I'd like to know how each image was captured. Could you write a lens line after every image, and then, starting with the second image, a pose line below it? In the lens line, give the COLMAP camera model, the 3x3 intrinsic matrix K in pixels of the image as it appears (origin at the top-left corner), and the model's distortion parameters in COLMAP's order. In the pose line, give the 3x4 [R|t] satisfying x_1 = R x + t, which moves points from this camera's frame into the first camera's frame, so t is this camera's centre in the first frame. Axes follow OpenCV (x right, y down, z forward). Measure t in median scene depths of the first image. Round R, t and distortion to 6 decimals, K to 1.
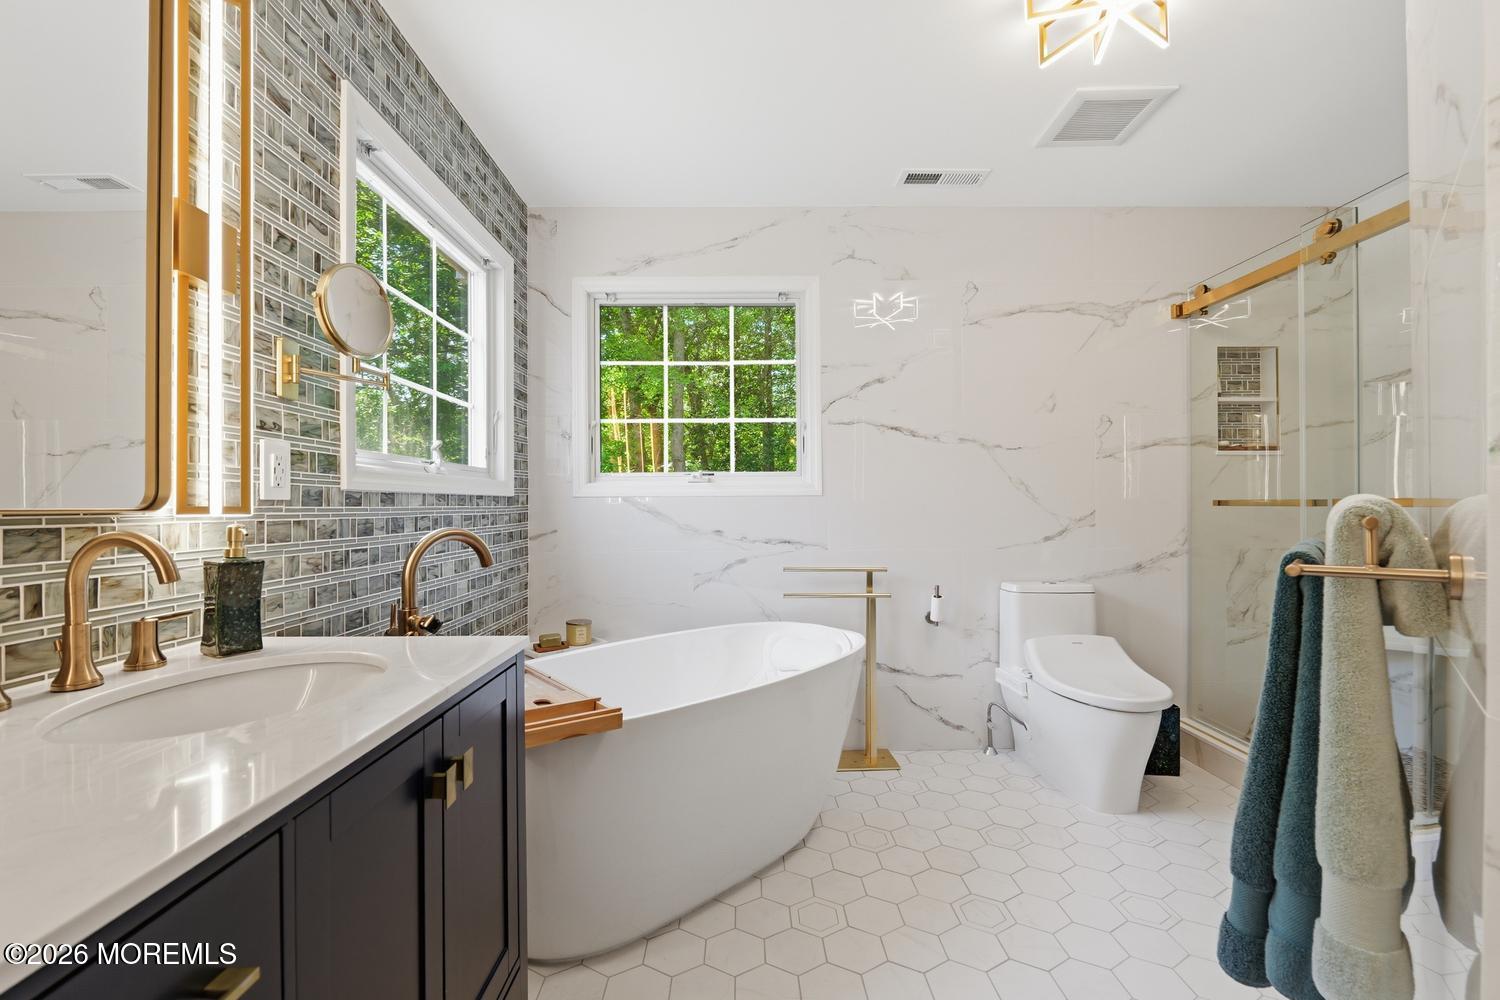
lens RADIAL K [[625.5, 0, 746.0], [0, 625.5, 502.0], [0, 0, 1]] dist [-0.010571, 0.000260]
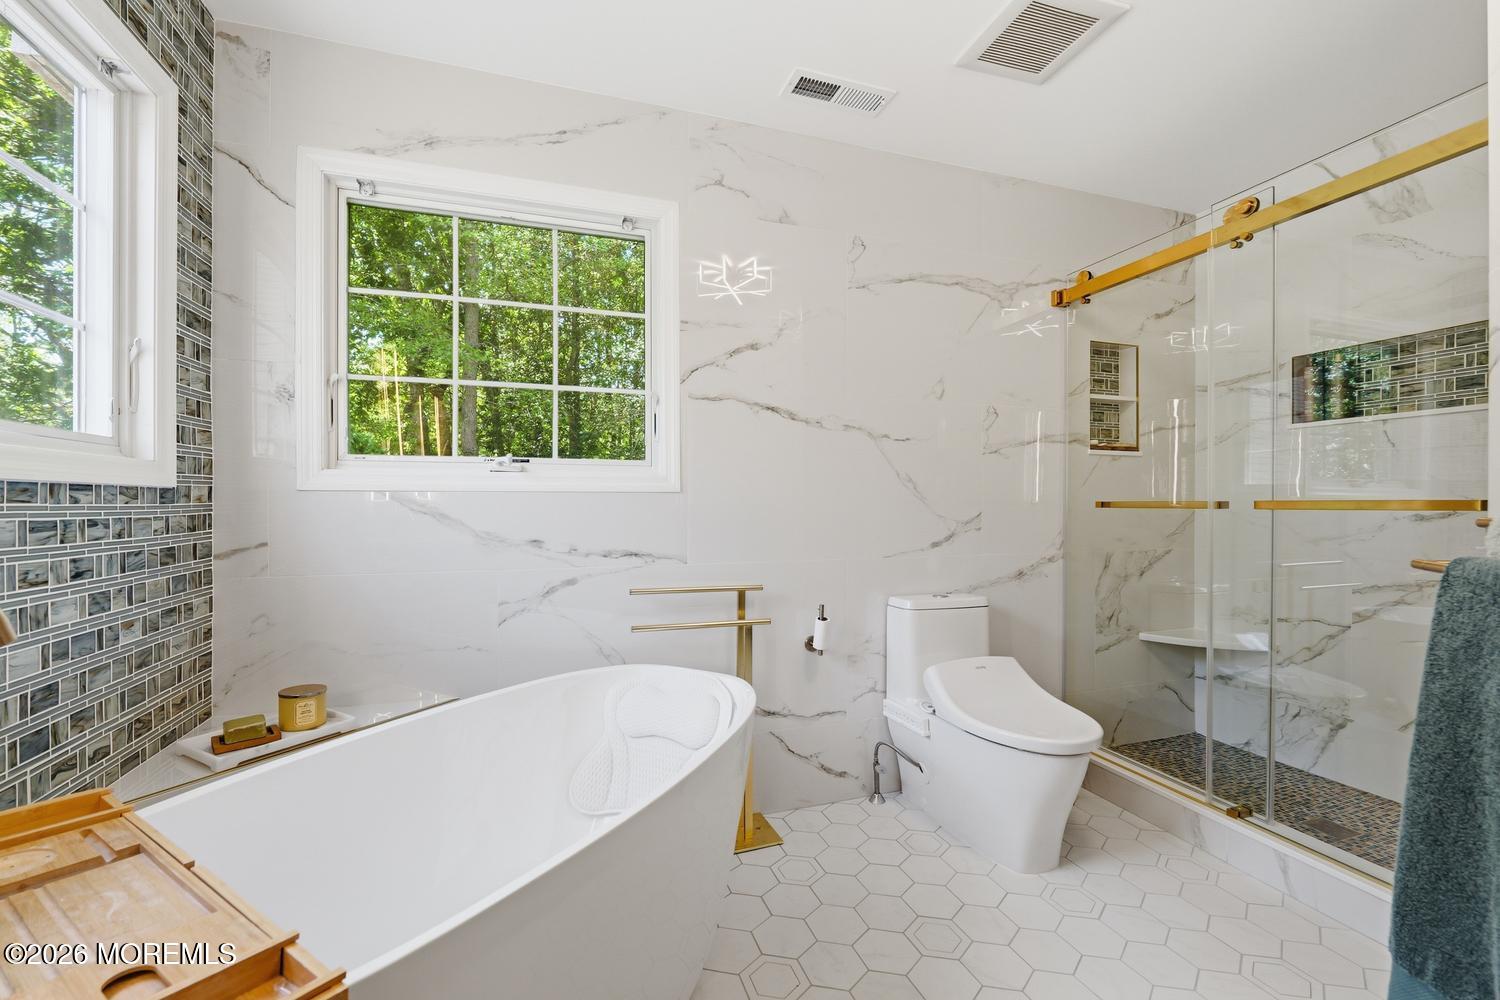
lens RADIAL K [[621.3, 0, 744.2], [0, 621.3, 505.9], [0, 0, 1]] dist [-0.011828, 0.000533]
pose [[0.952339, 0.004098, 0.305013, -0.037685], [-0.006101, 0.999966, 0.005614, 0.001670], [-0.304980, -0.007208, 0.952332, 0.286882]]
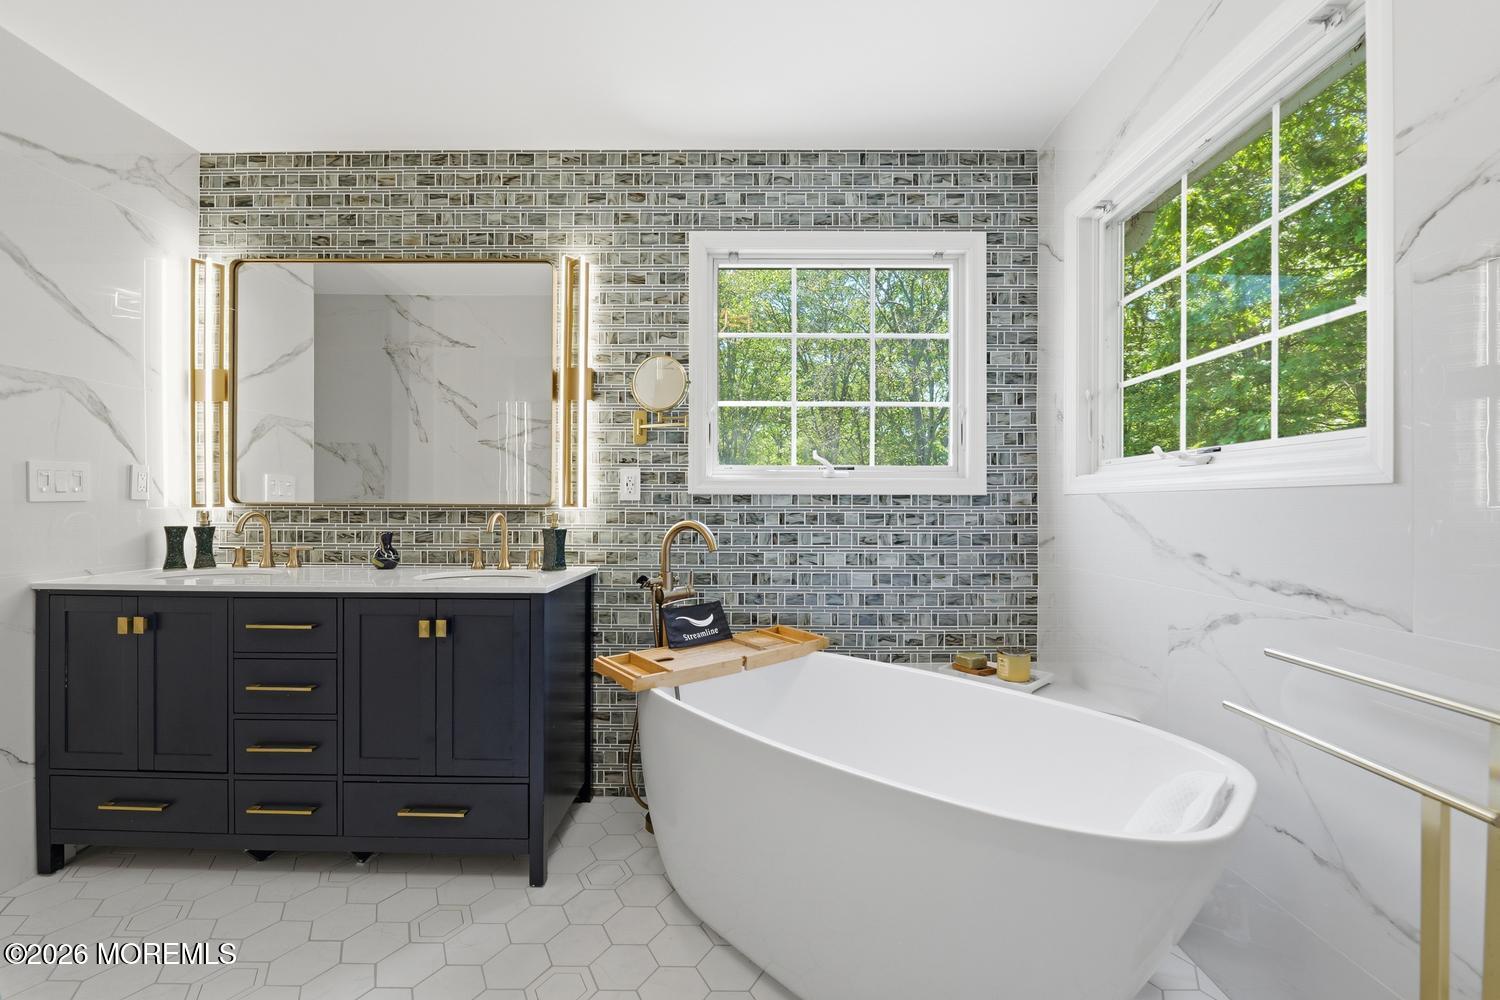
lens RADIAL K [[631.5, 0, 748.5], [0, 631.5, 503.2], [0, 0, 1]] dist [-0.010849, 0.000250]
pose [[-0.011992, 0.002554, -0.999925, 0.551099], [0.000760, 0.999996, 0.002545, 0.000136], [0.999928, -0.000730, -0.011994, 0.682145]]
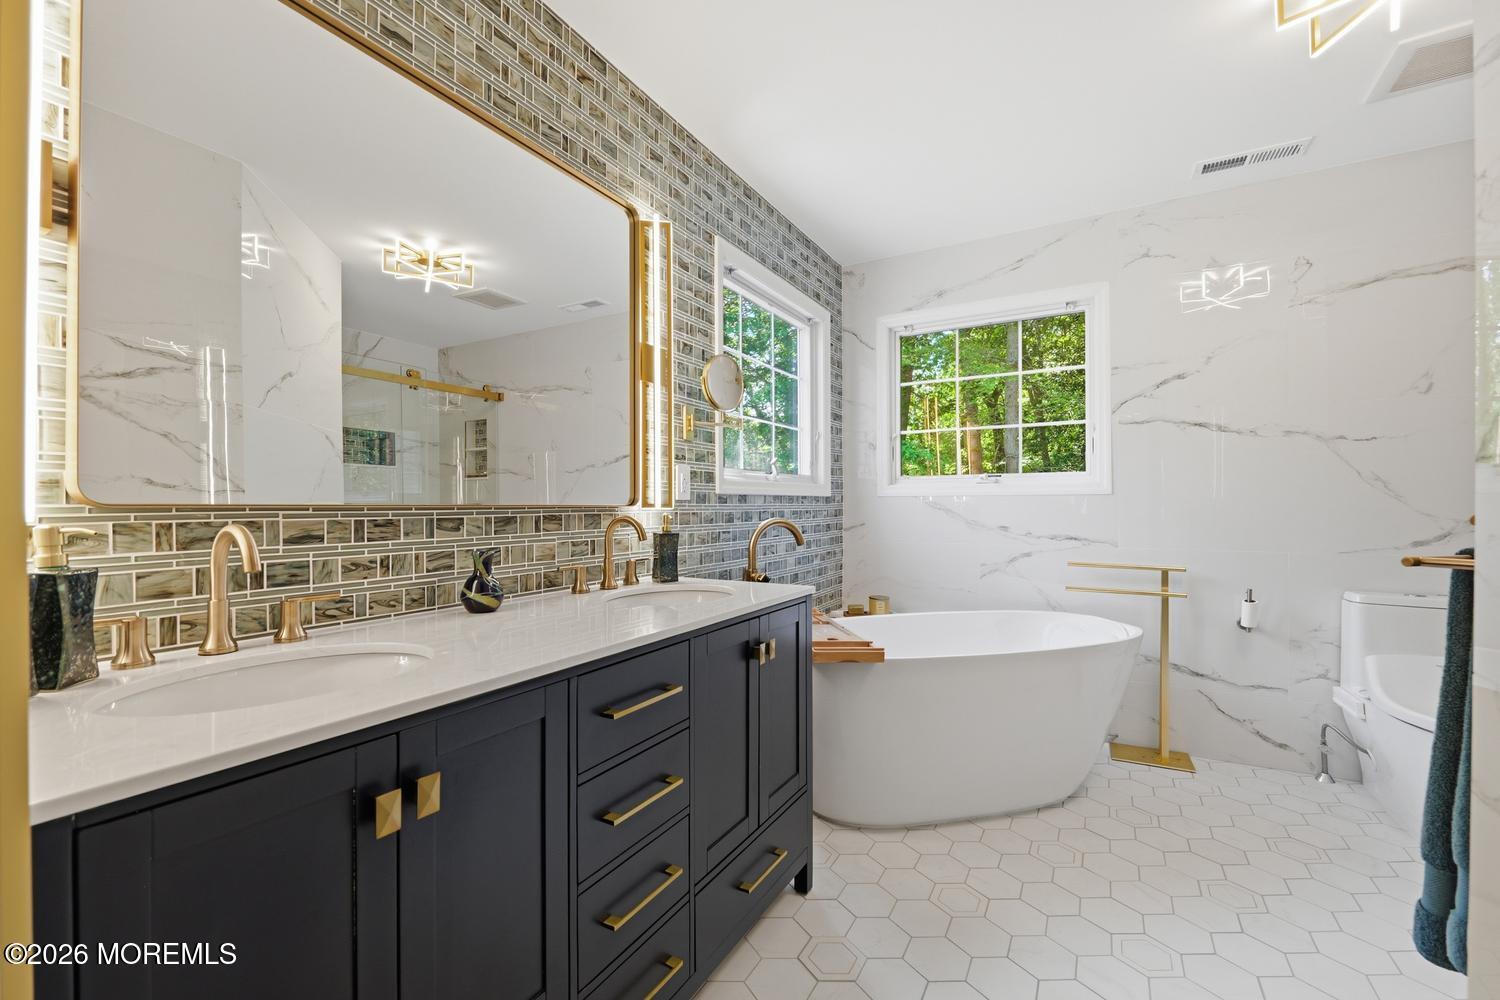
lens RADIAL K [[618.0, 0, 749.9], [0, 618.0, 504.1], [0, 0, 1]] dist [-0.012102, 0.000571]
pose [[0.862281, 0.002143, -0.506426, 0.133666], [0.000982, 0.999982, 0.005905, -0.000931], [0.506430, -0.005589, 0.862263, -0.189713]]
